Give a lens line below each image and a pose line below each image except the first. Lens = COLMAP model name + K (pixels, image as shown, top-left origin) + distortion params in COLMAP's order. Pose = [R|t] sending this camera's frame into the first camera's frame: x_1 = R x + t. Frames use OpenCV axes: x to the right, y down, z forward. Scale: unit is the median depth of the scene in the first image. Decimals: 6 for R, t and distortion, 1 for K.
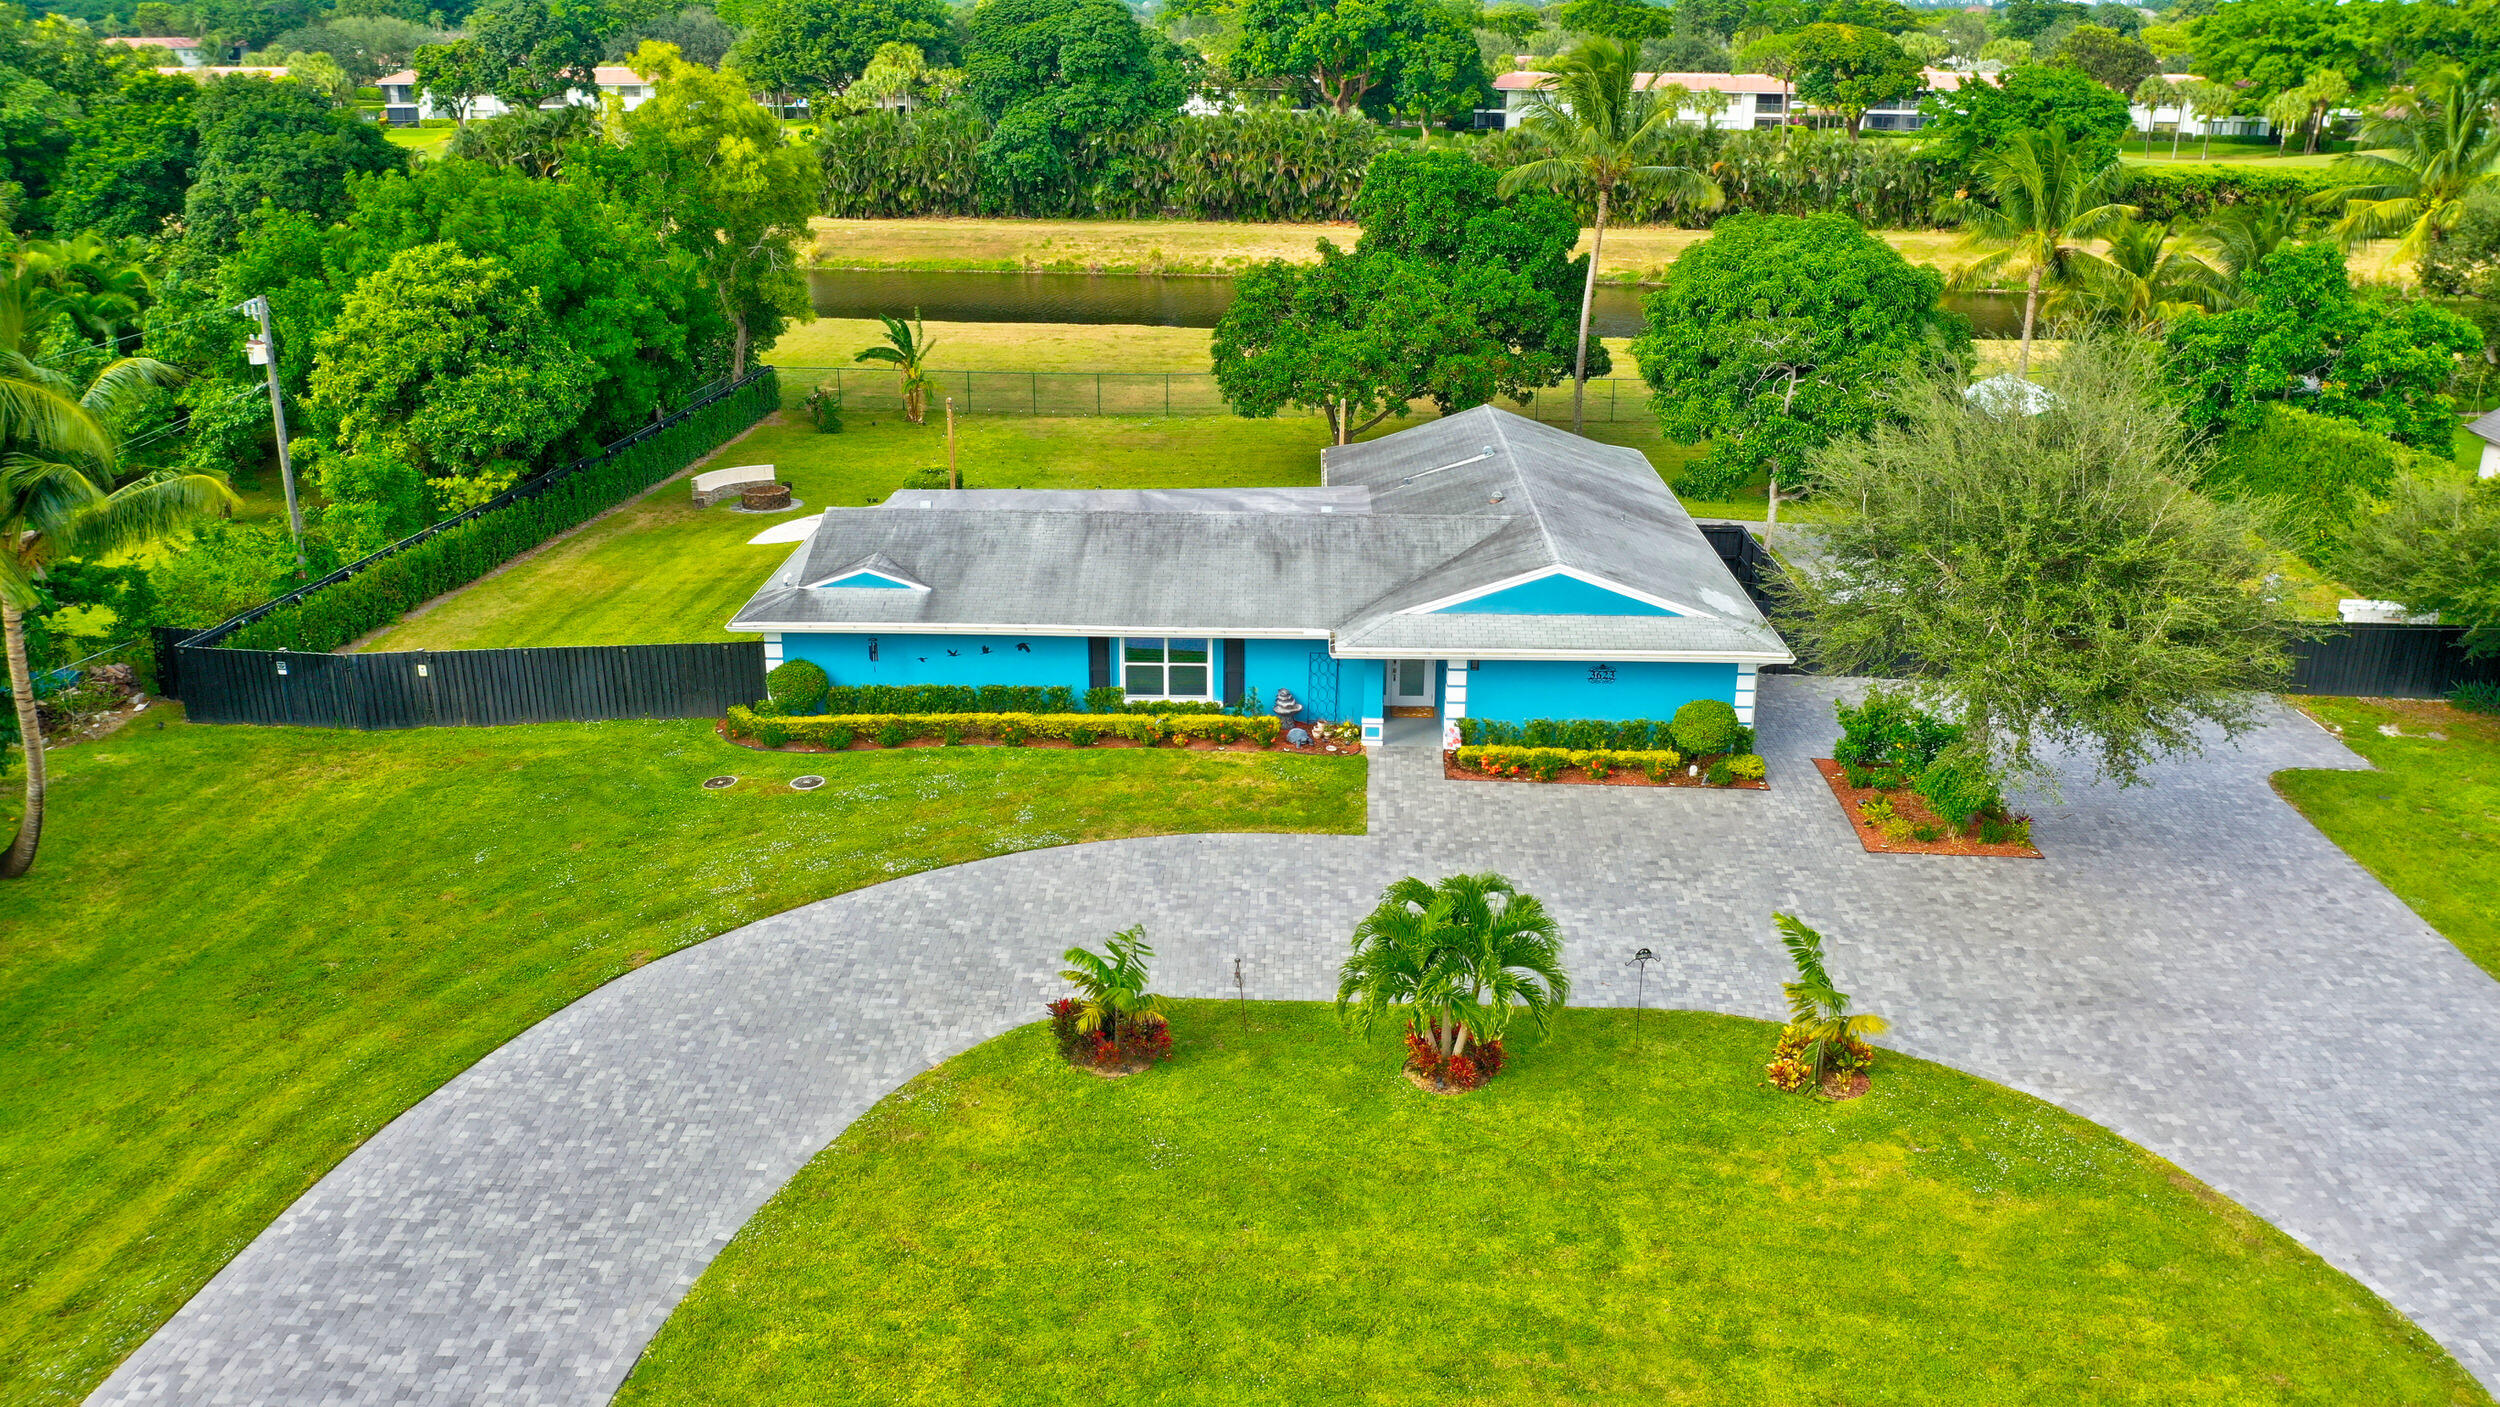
lens RADIAL K [[1966.1, 0, 1246.6], [0, 1966.1, 709.2], [0, 0, 1]] dist [-0.000250, -0.003832]
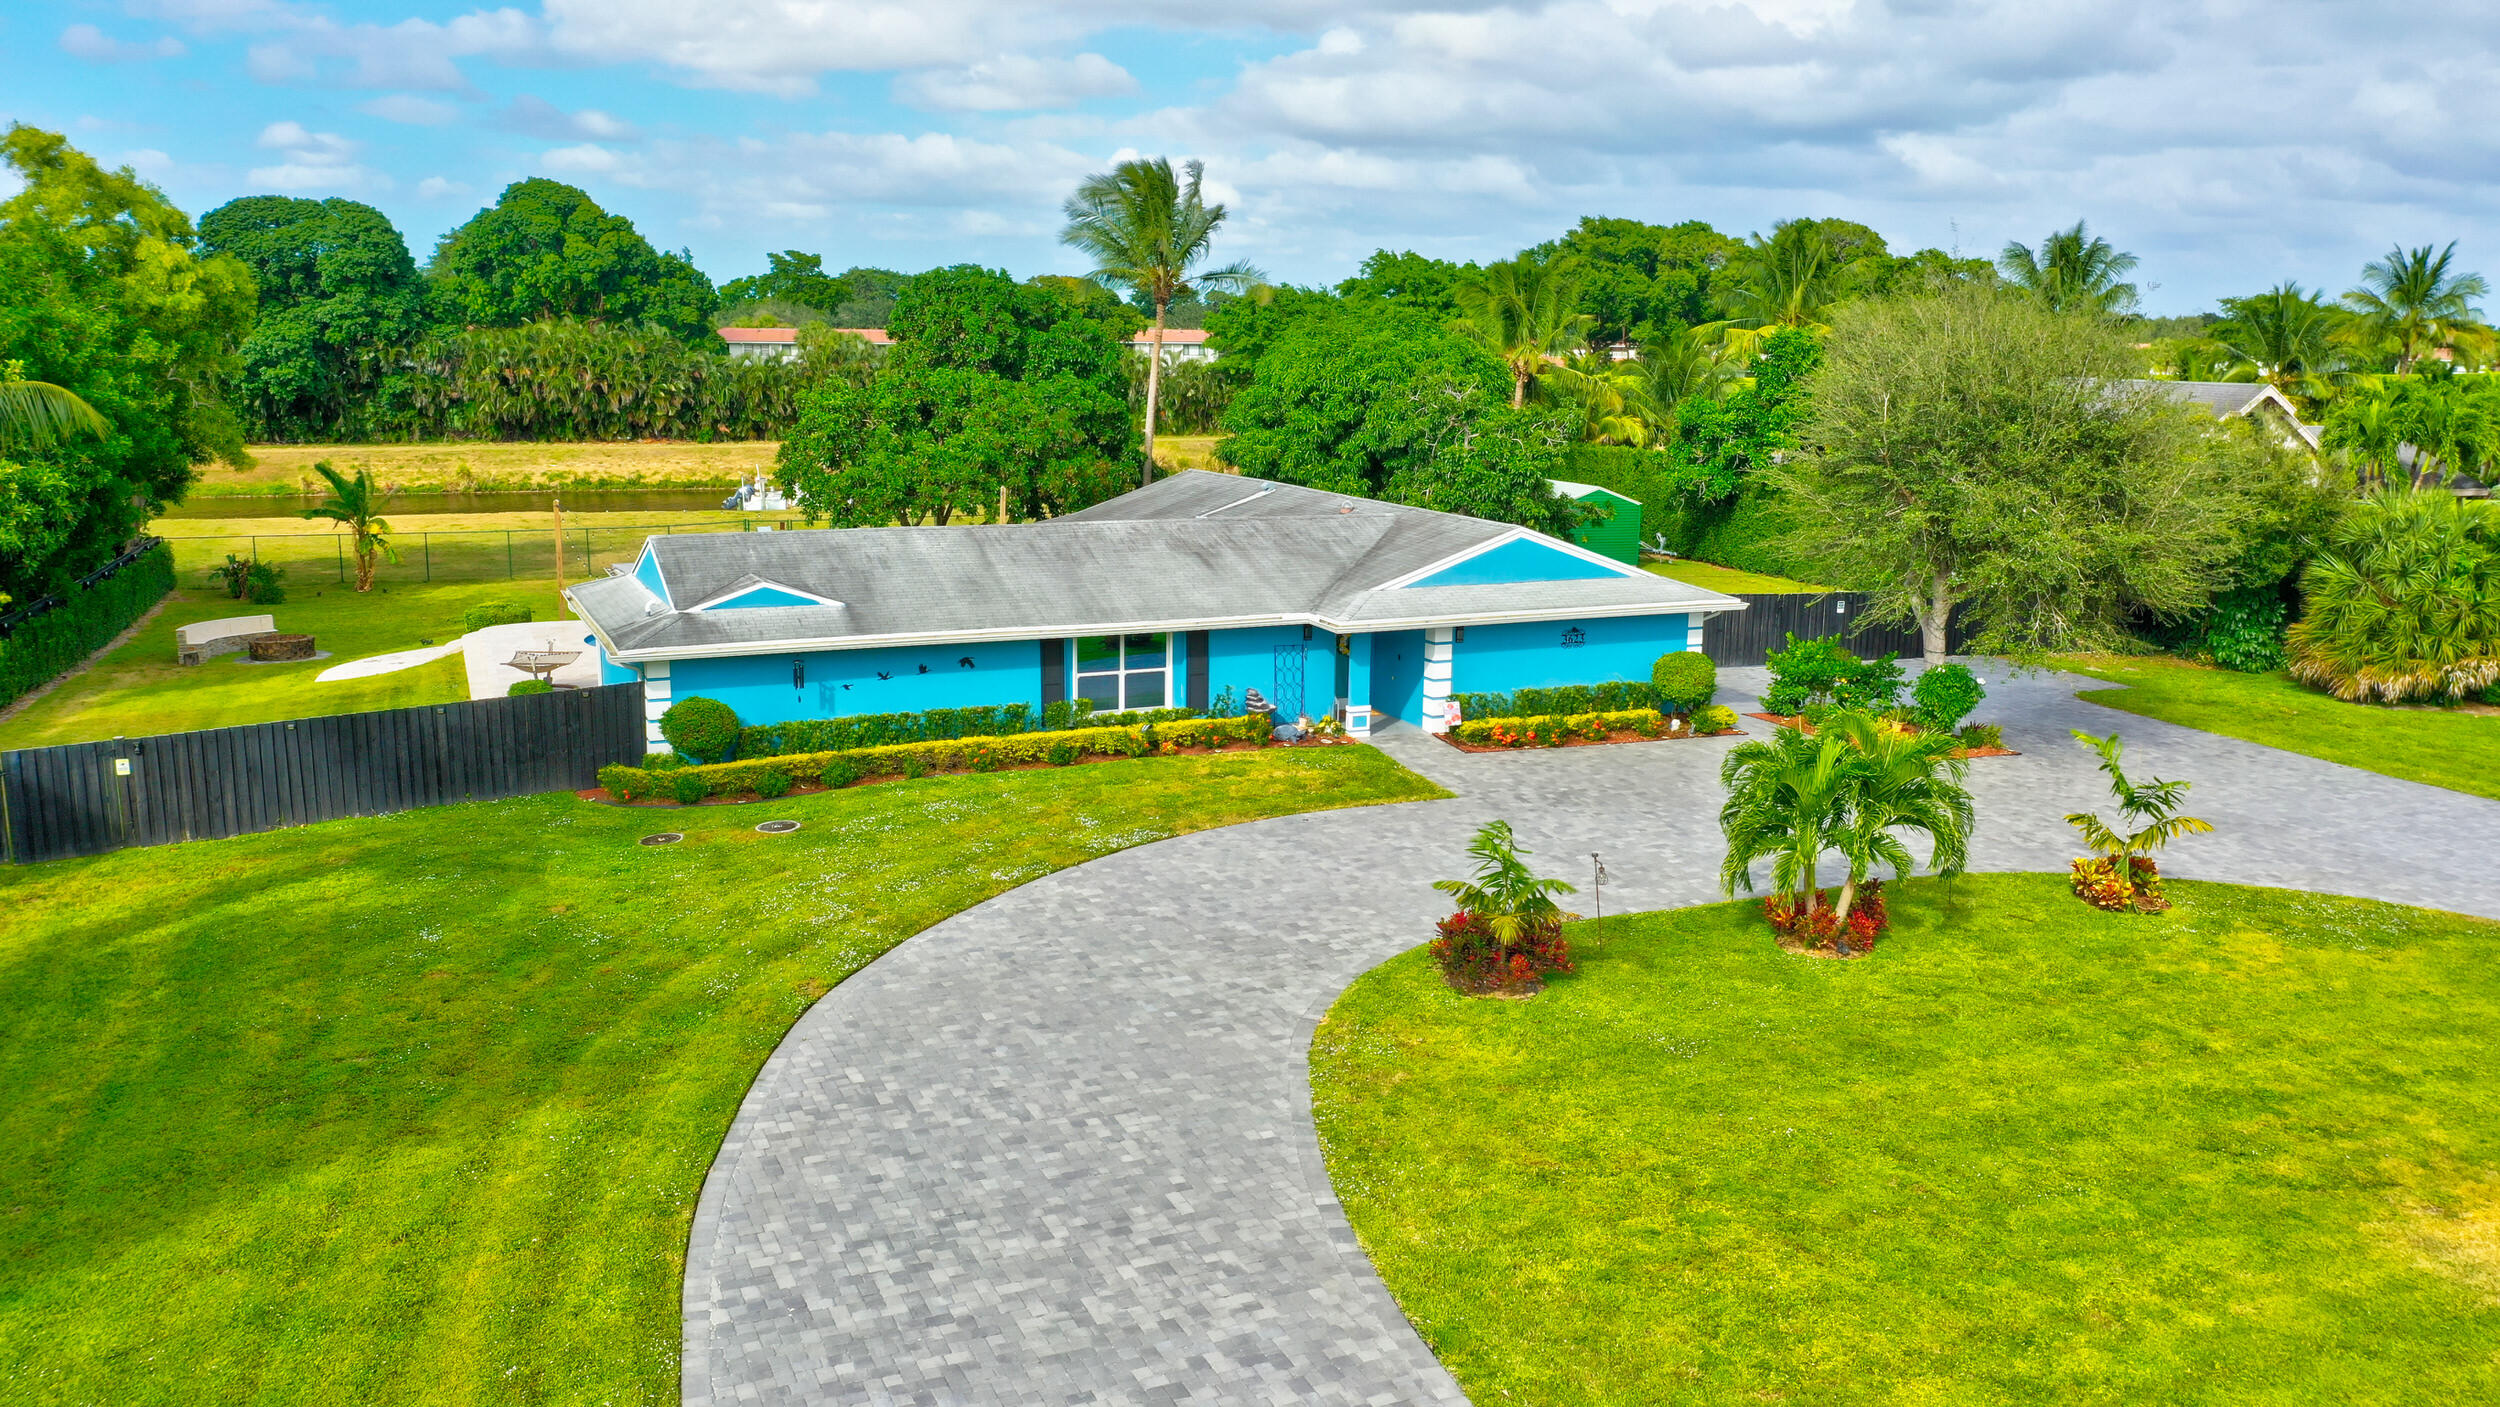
lens RADIAL K [[1966.1, 0, 1246.6], [0, 1966.1, 709.2], [0, 0, 1]] dist [-0.000250, -0.003832]
pose [[0.901668, -0.077412, 0.425443, -0.363054], [0.140183, 0.983041, -0.118229, 0.104029], [-0.409076, 0.166244, 0.897229, 0.195141]]
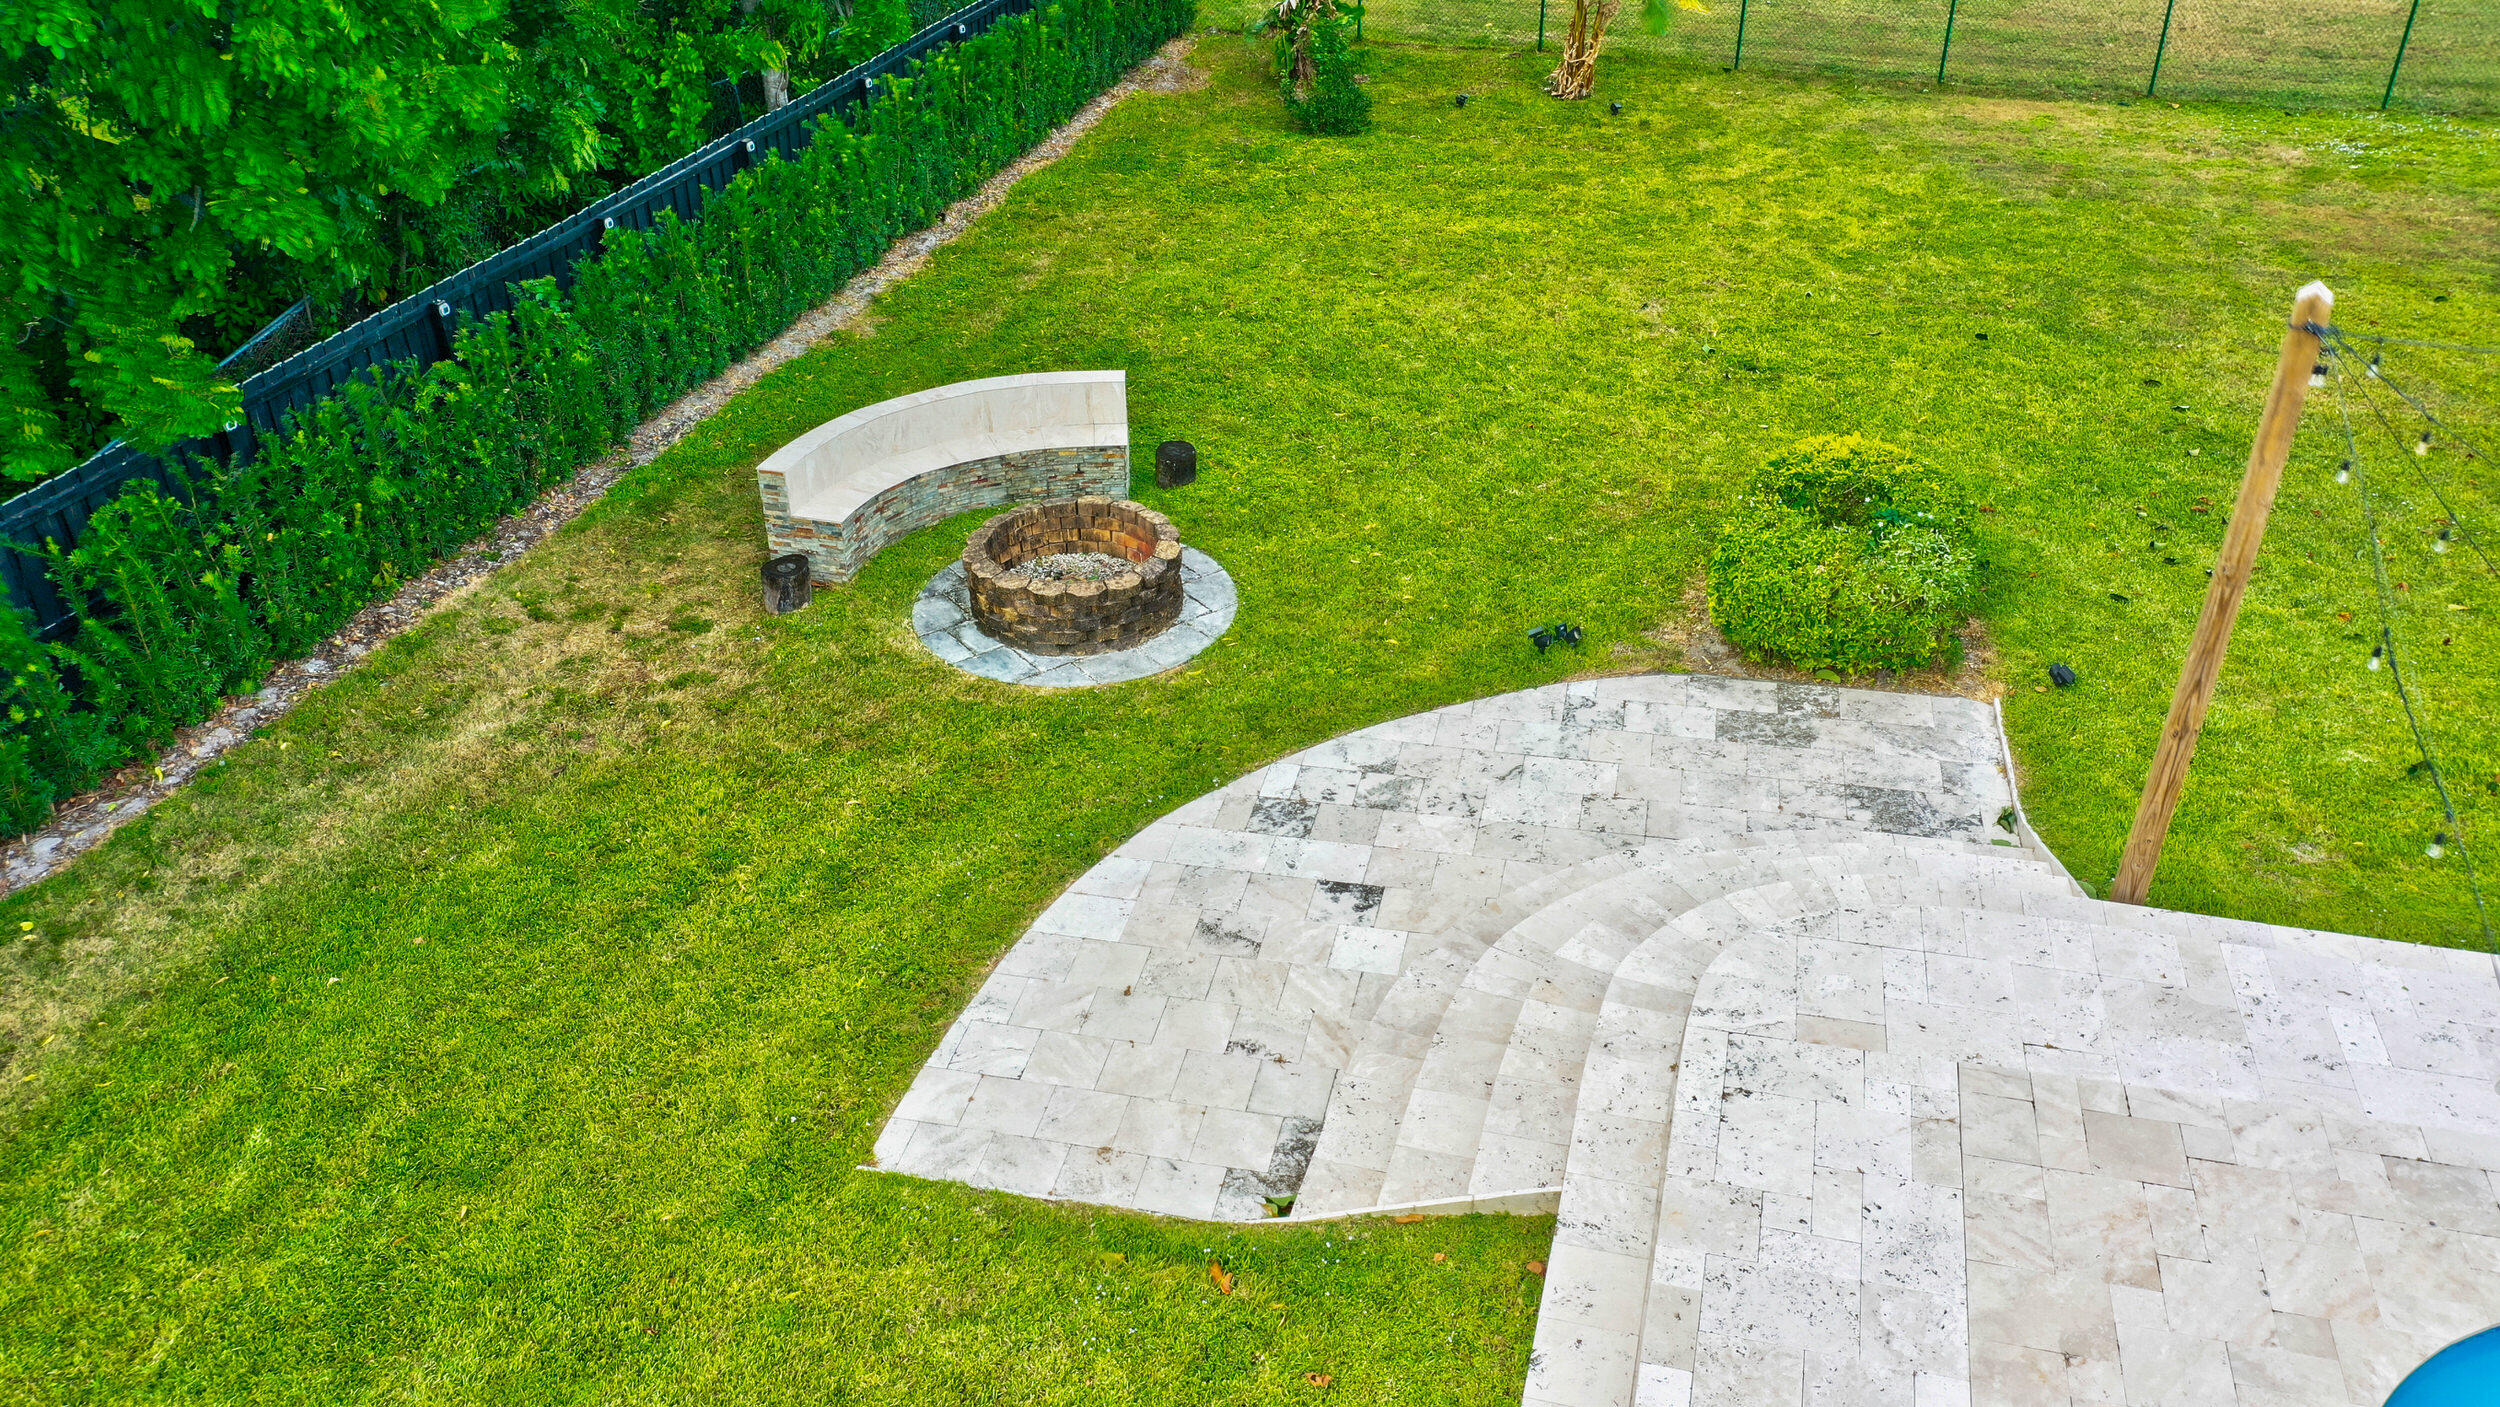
lens RADIAL K [[1988.6, 0, 1250.0], [0, 1988.6, 703.5], [0, 0, 1]] dist [-0.001770, 0.000640]
pose [[0.976417, 0.107501, -0.187223, -0.282266], [-0.062705, 0.971041, 0.230535, -0.229035], [0.206585, -0.213359, 0.954883, 1.226216]]
